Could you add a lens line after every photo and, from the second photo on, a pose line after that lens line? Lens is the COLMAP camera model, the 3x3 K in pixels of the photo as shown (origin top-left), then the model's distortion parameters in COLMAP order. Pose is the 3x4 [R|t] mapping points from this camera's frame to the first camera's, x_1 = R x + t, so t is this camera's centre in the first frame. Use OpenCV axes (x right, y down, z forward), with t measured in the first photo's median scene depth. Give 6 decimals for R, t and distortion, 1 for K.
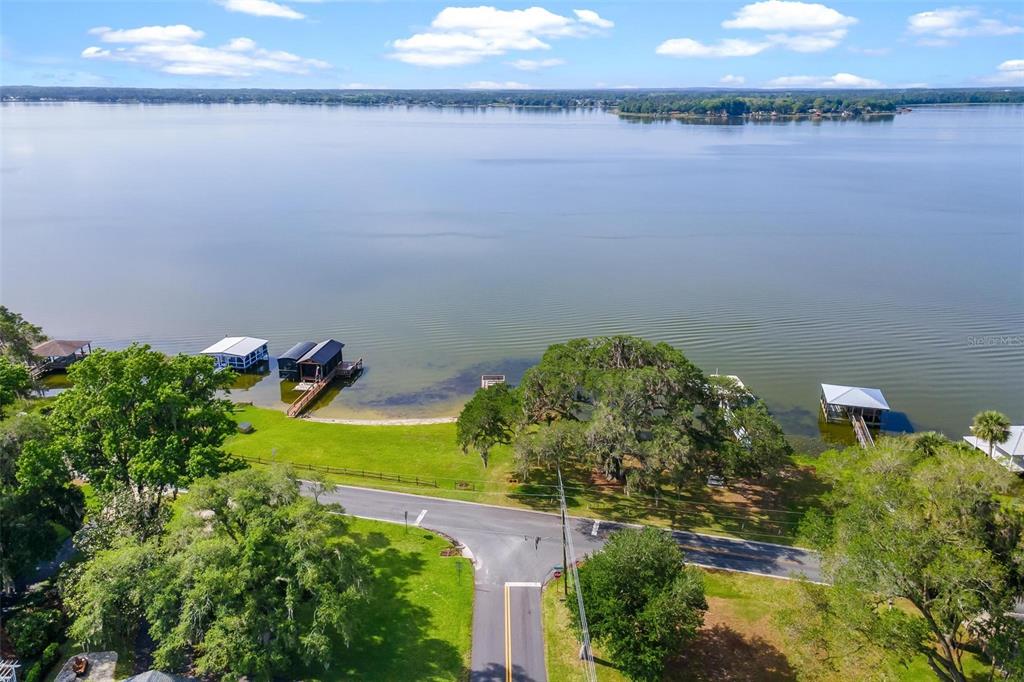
lens RADIAL K [[728.8, 0, 512.0], [0, 728.8, 341.0], [0, 0, 1]] dist [0.001587, 0.001886]
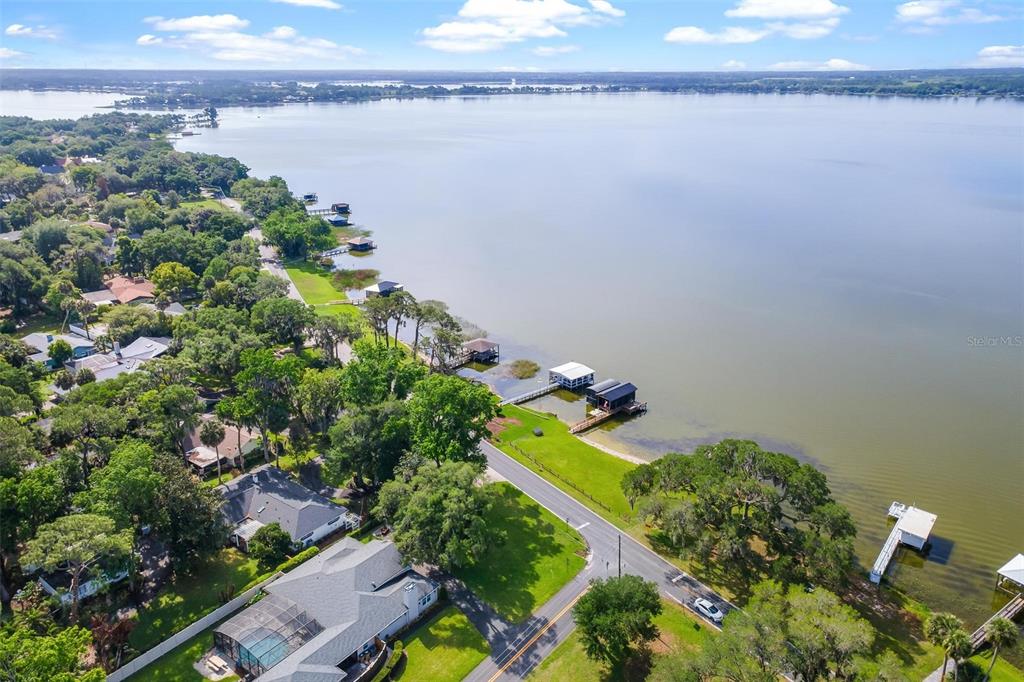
lens RADIAL K [[728.8, 0, 512.0], [0, 728.8, 341.0], [0, 0, 1]] dist [0.001587, 0.001886]
pose [[0.764871, 0.209781, -0.609069, 0.395618], [-0.194926, 0.976535, 0.091558, -0.160111], [0.613984, 0.048693, 0.787815, -0.203331]]
